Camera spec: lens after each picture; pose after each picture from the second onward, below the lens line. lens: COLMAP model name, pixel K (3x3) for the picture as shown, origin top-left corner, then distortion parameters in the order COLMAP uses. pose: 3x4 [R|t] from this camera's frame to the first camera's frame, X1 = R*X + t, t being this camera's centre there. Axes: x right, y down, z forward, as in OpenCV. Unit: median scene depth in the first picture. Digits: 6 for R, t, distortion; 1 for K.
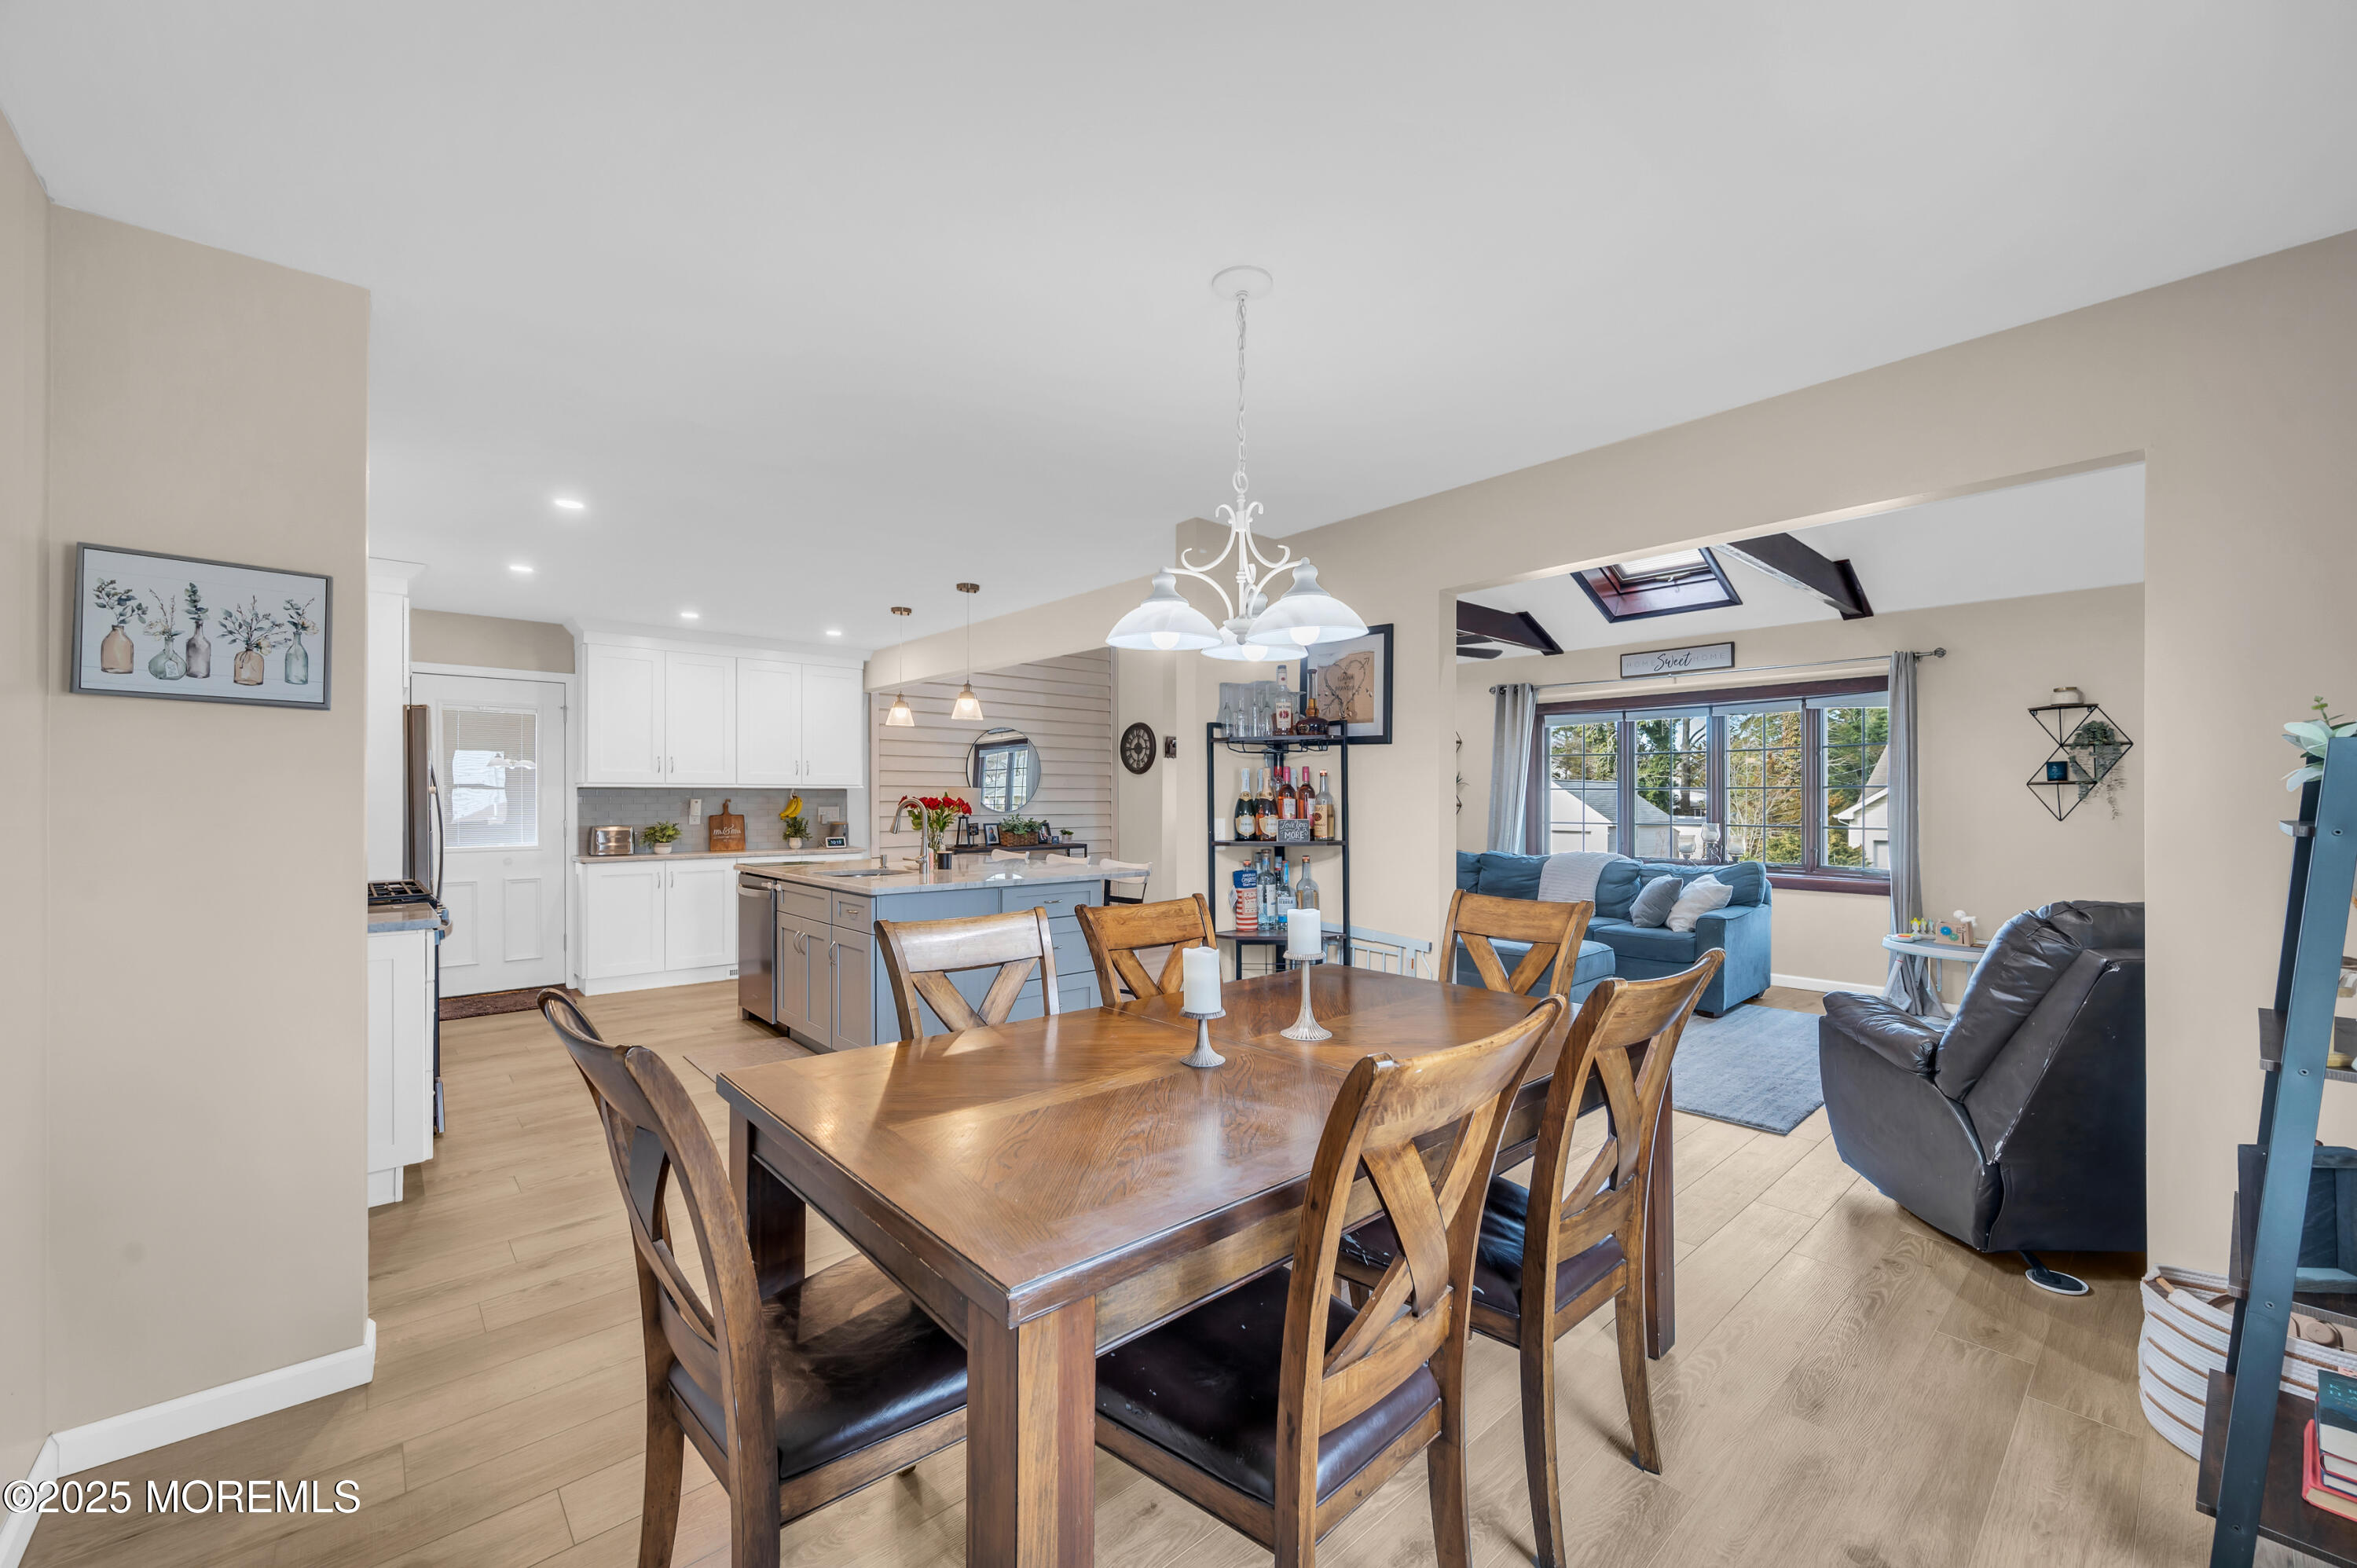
lens RADIAL K [[936.4, 0, 1179.3], [0, 936.4, 789.1], [0, 0, 1]] dist [-0.006098, -0.000257]
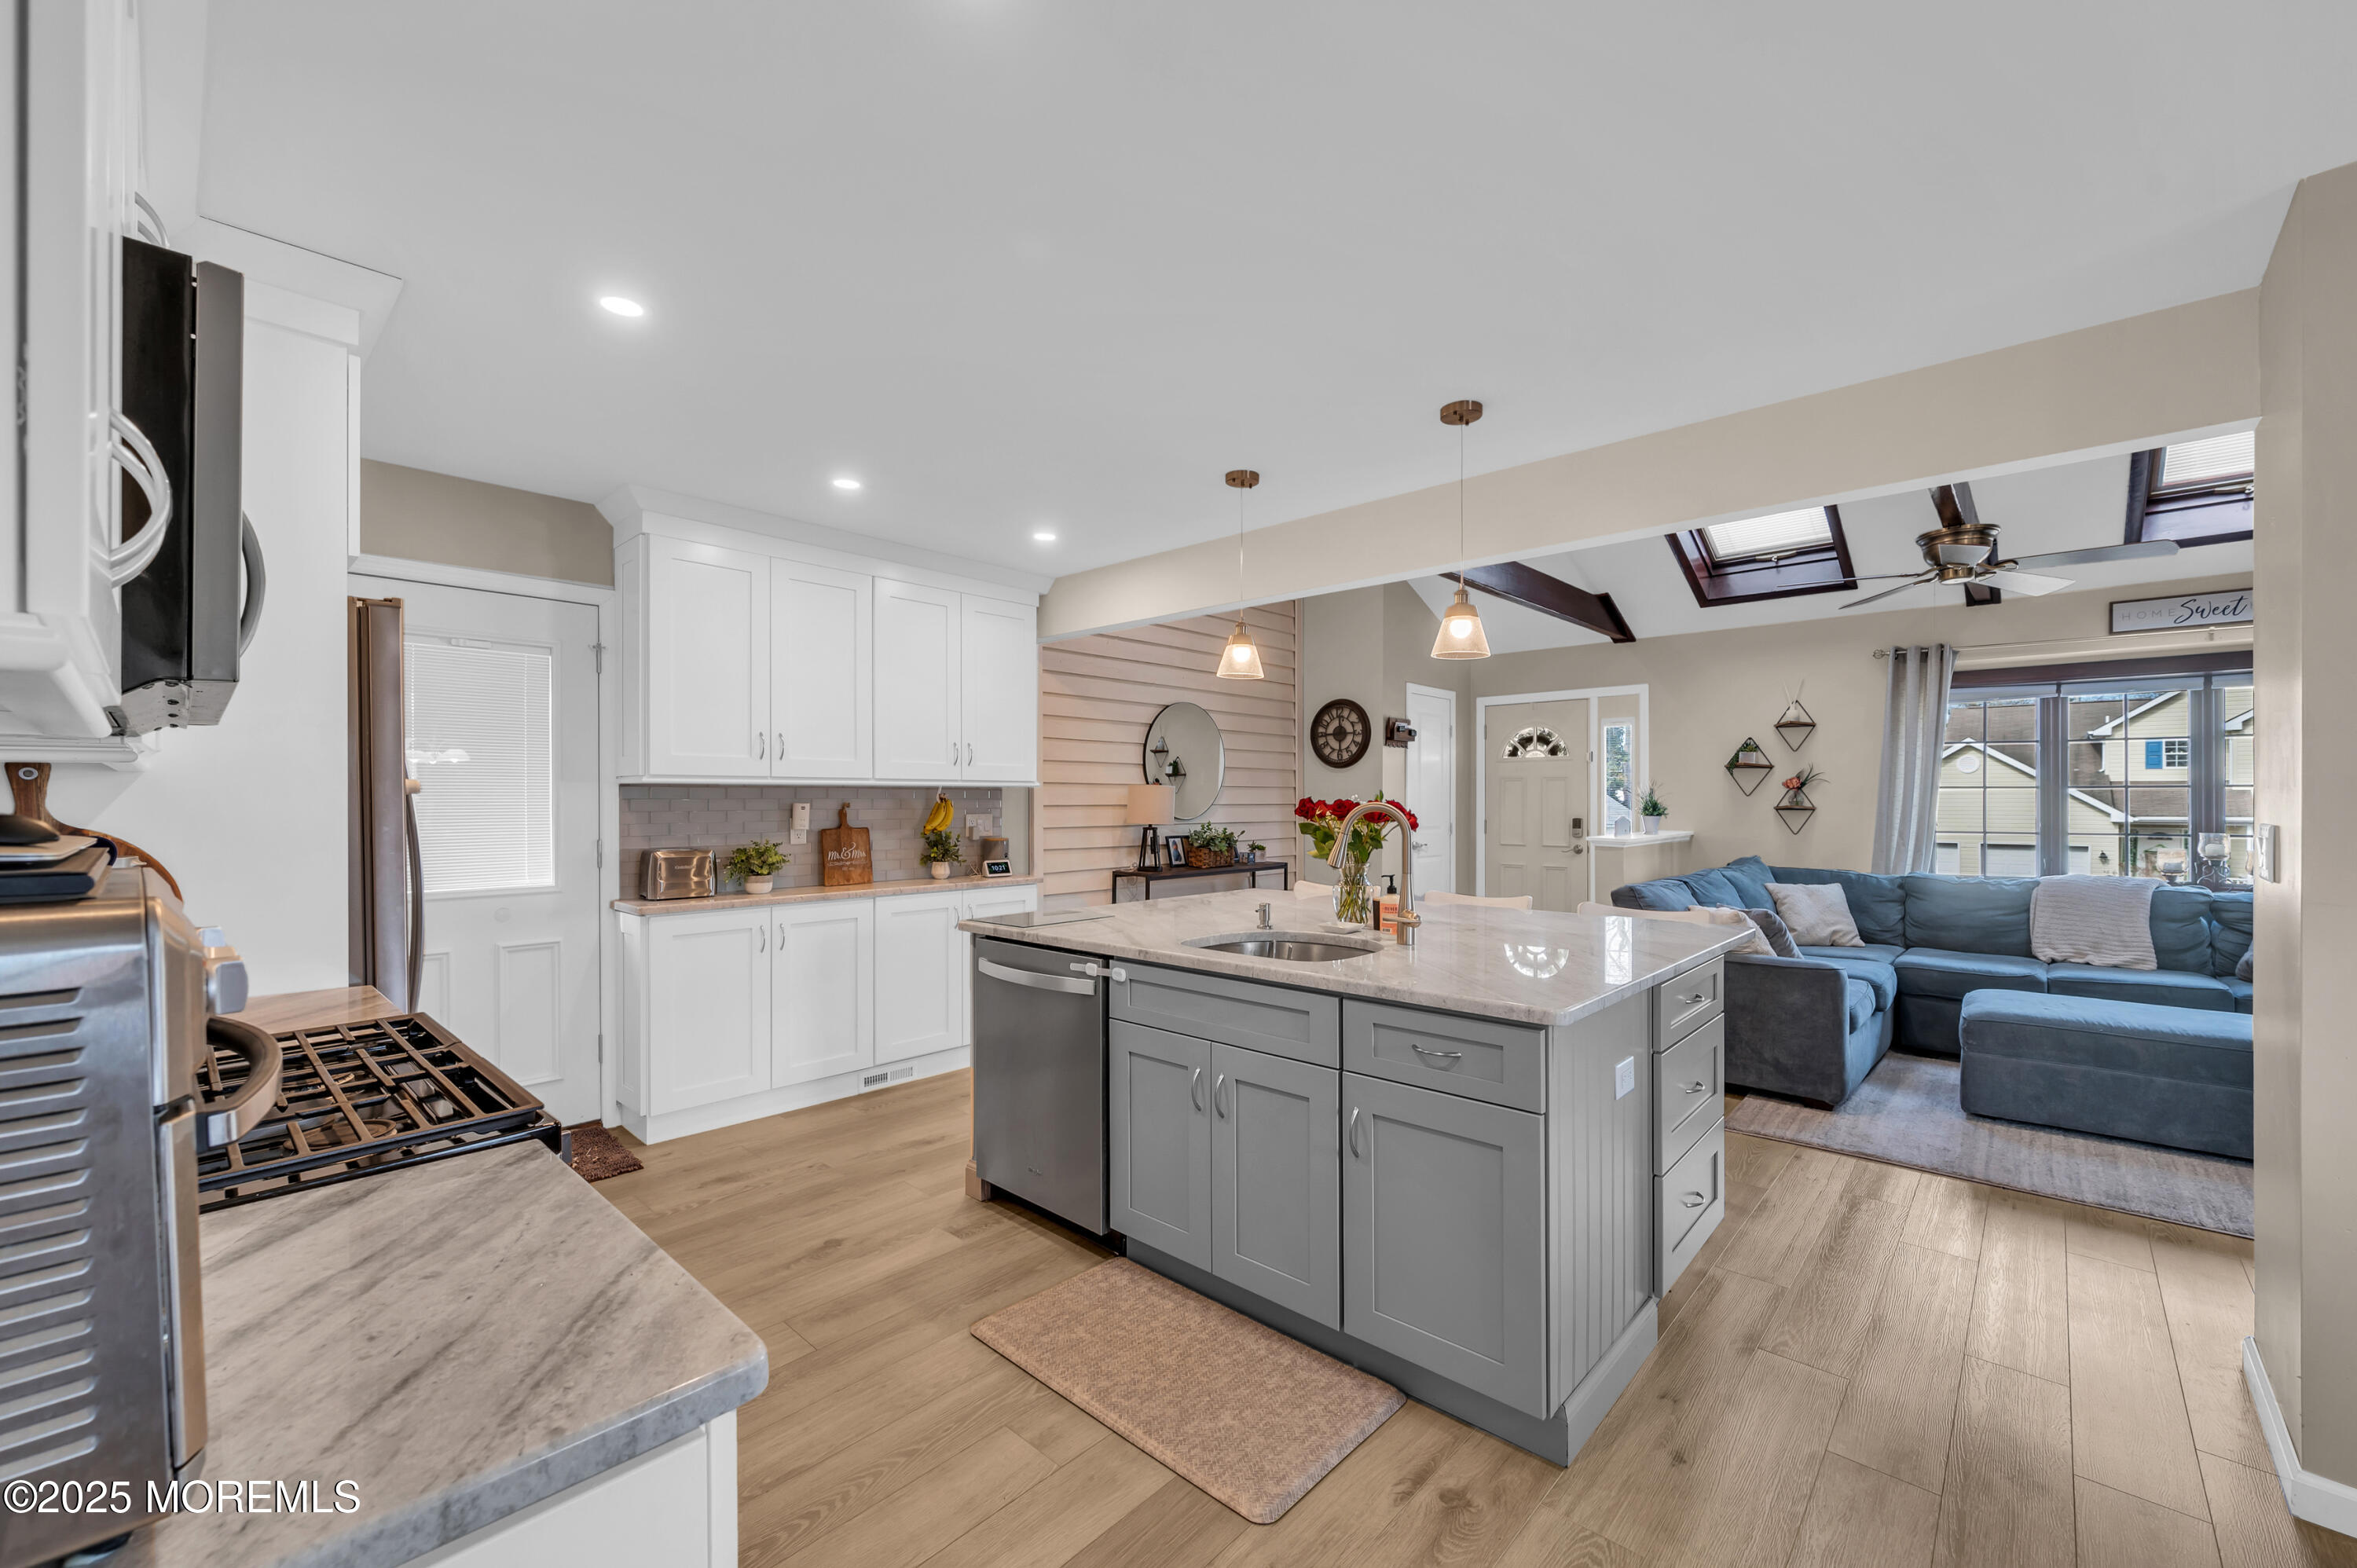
lens RADIAL K [[936.4, 0, 1176.8], [0, 936.4, 793.3], [0, 0, 1]] dist [-0.006098, -0.000257]
pose [[0.995341, -0.000814, 0.096413, -0.339464], [0.000600, 0.999997, 0.002248, 0.002937], [-0.096414, -0.002179, 0.995339, 0.366398]]
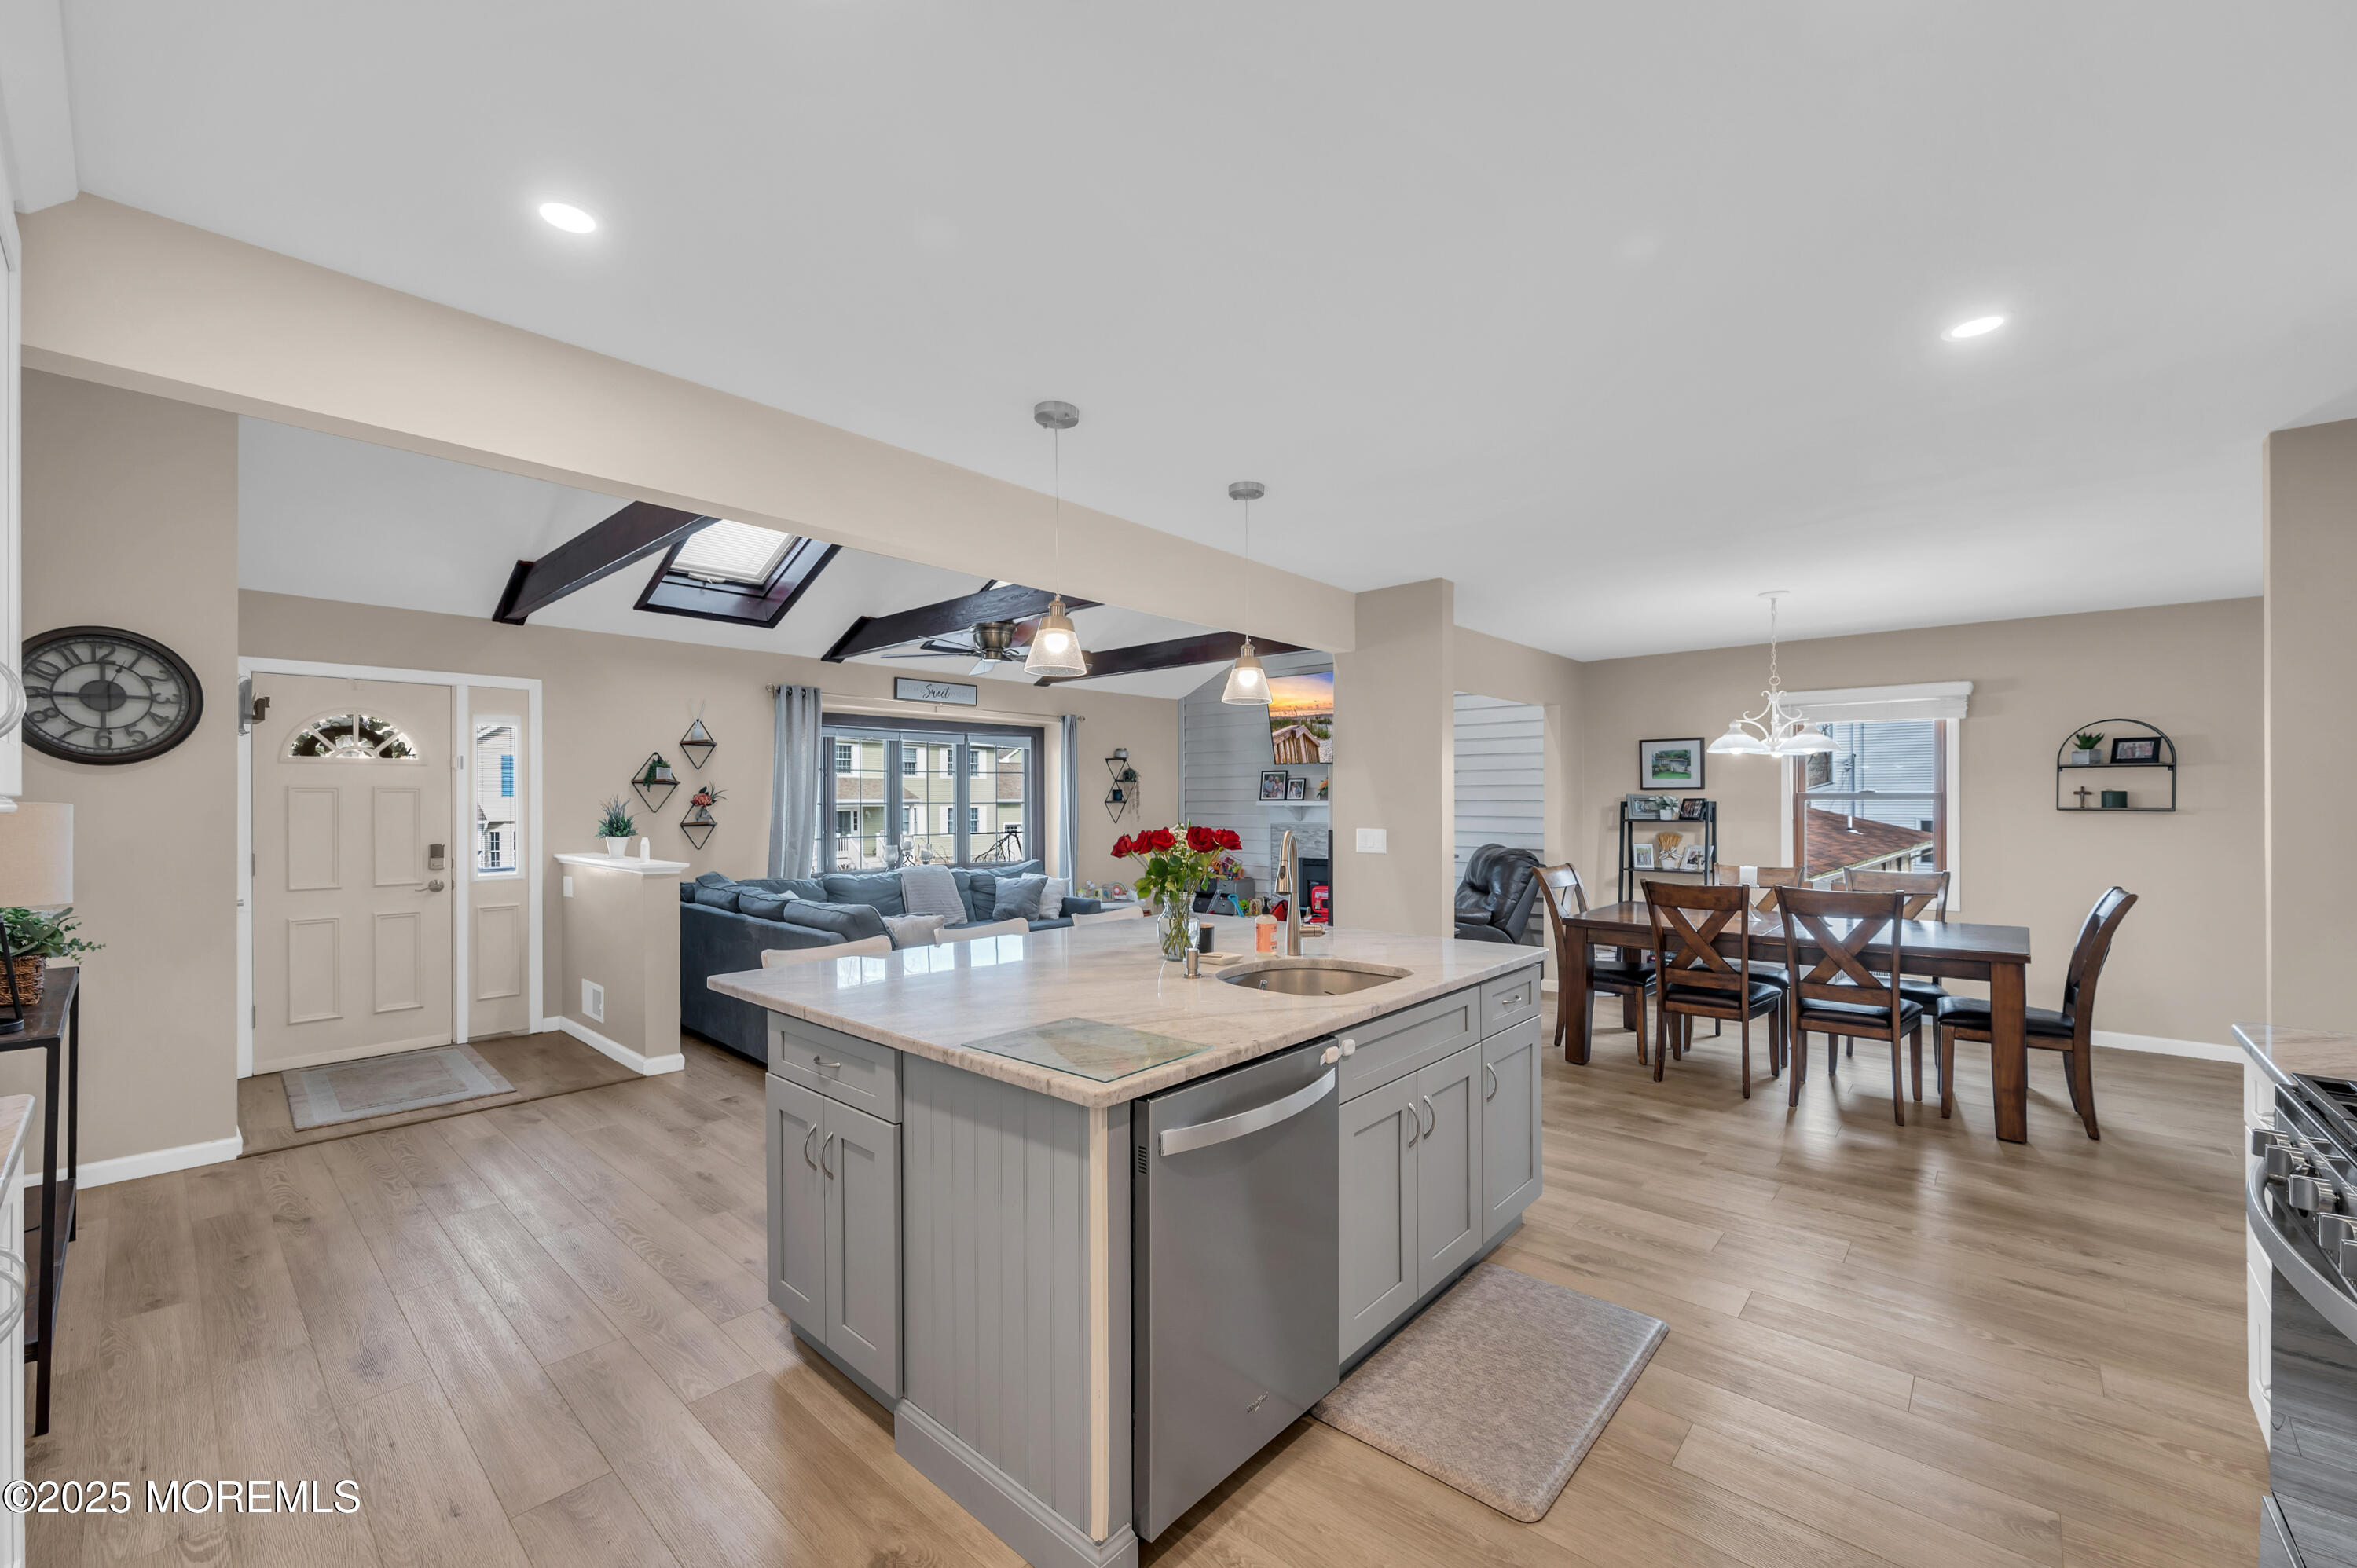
lens RADIAL K [[936.4, 0, 1181.4], [0, 936.4, 790.2], [0, 0, 1]] dist [-0.006098, -0.000257]
pose [[-0.120534, 0.011084, 0.992647, -0.639545], [-0.007110, 0.999902, -0.012028, -0.006631], [-0.992684, -0.008508, -0.120443, 0.849625]]
